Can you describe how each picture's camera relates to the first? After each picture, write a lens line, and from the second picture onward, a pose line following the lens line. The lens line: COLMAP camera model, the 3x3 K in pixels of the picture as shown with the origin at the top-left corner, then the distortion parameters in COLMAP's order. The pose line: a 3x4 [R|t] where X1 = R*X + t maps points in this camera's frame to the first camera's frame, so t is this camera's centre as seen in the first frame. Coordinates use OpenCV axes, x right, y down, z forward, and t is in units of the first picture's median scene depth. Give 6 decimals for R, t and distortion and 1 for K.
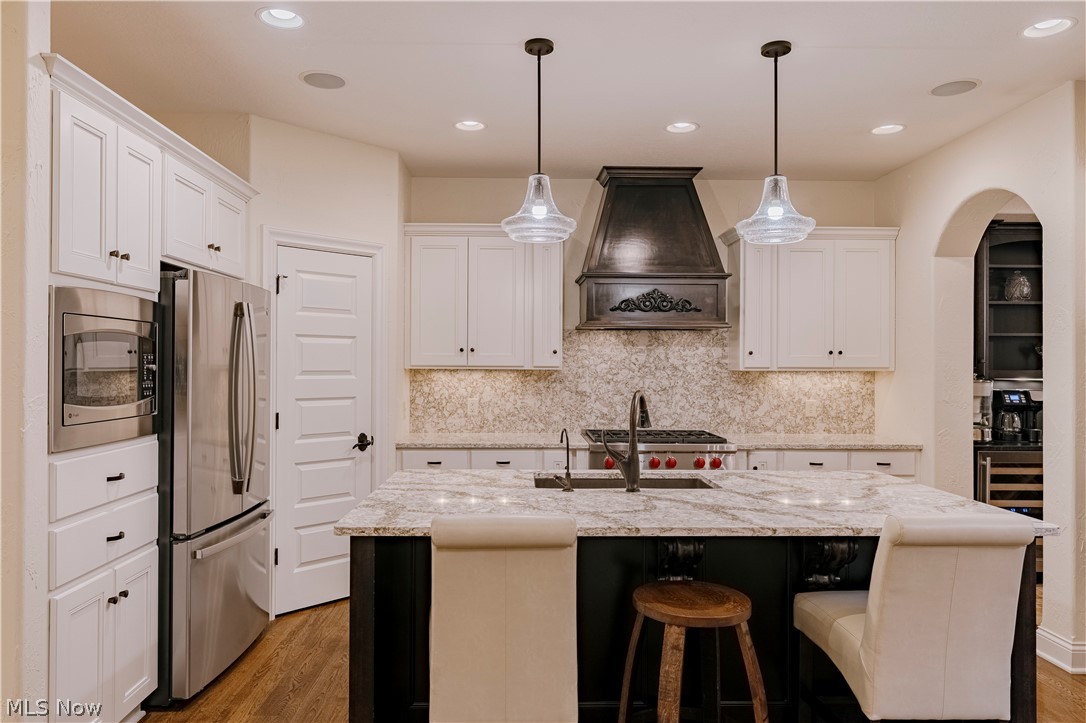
lens RADIAL K [[721.4, 0, 533.6], [0, 721.4, 366.0], [0, 0, 1]] dist [-0.000185, 0.001189]
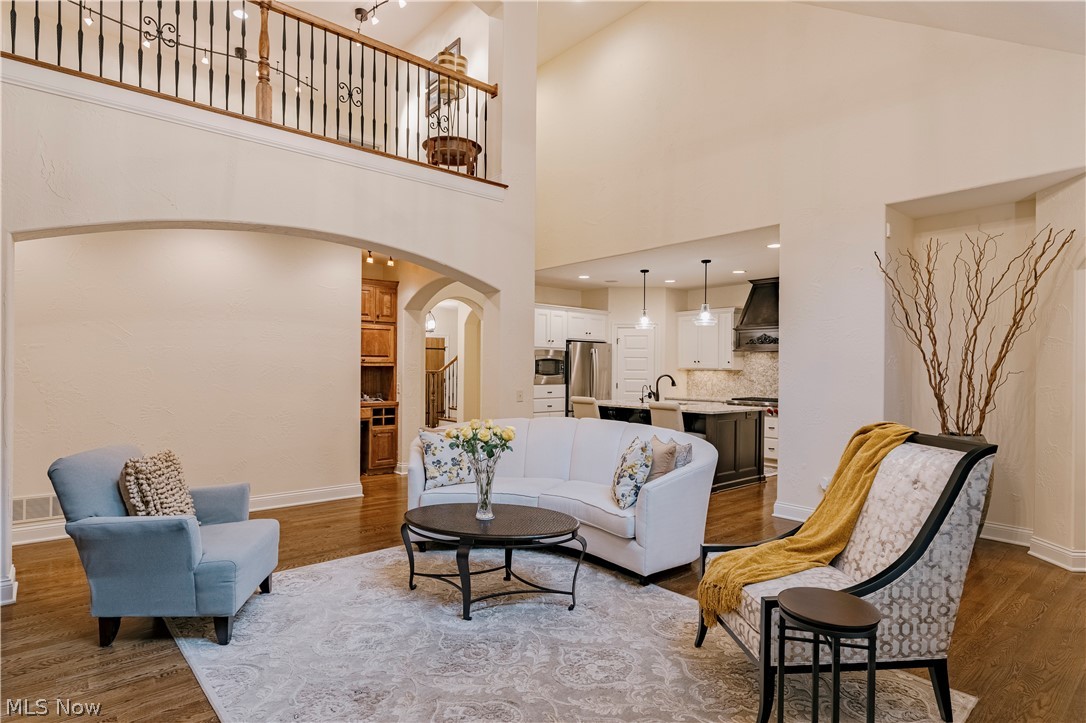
lens RADIAL K [[580.6, 0, 538.8], [0, 580.6, 375.3], [0, 0, 1]] dist [-0.007457, -0.001195]
pose [[0.629142, 0.009379, -0.777234, 1.030998], [-0.007325, 0.999954, 0.006137, 0.015147], [0.777256, 0.001832, 0.629182, -0.615077]]
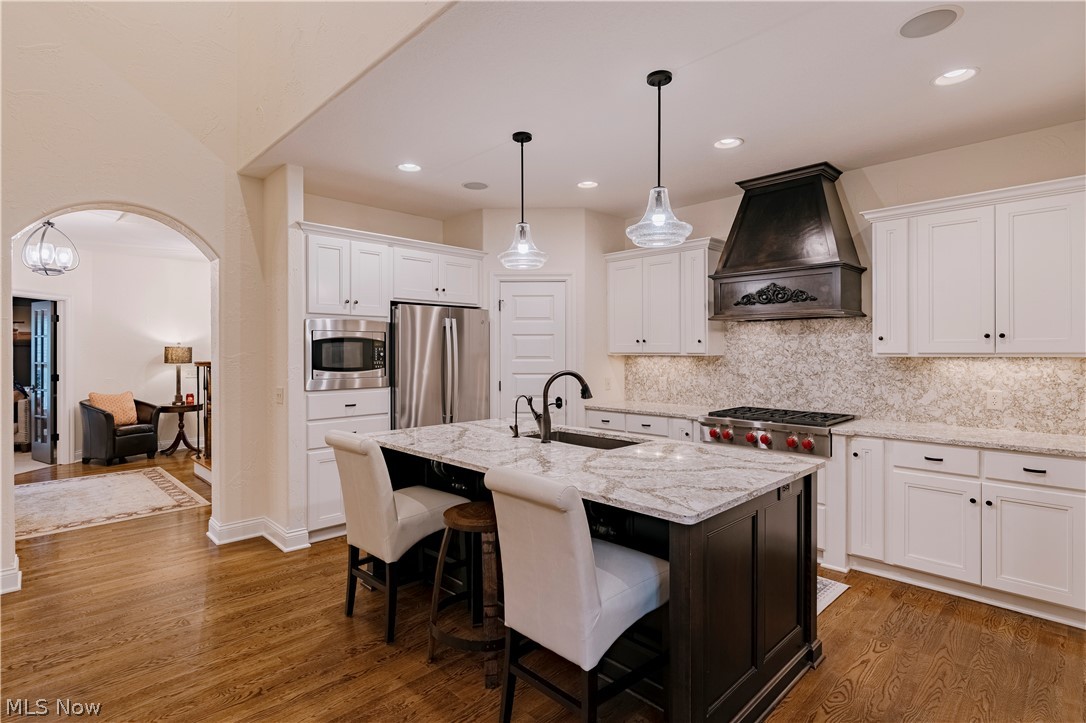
lens RADIAL K [[539.3, 0, 543.0], [0, 539.3, 355.1], [0, 0, 1]] dist [-0.001229, 0.001206]
pose [[0.689763, -0.000966, -0.724035, 0.482594], [0.002853, 0.999995, 0.001384, 0.001958], [0.724030, -0.003020, 0.689762, 0.153657]]
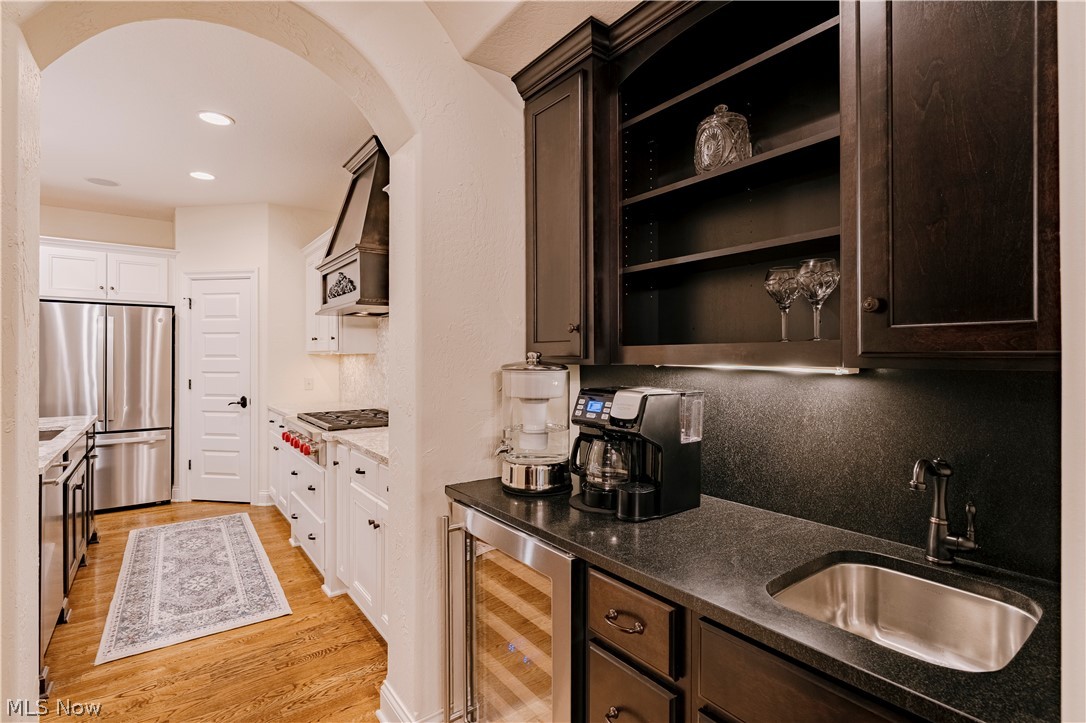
lens RADIAL K [[512.9, 0, 543.0], [0, 512.9, 361.5], [0, 0, 1]] dist [-0.000947, 0.000226]
pose [[0.584433, 0.000041, -0.811442, 0.842109], [-0.001739, 0.999998, -0.001201, 0.017547], [0.811440, 0.002113, 0.584432, 0.742002]]
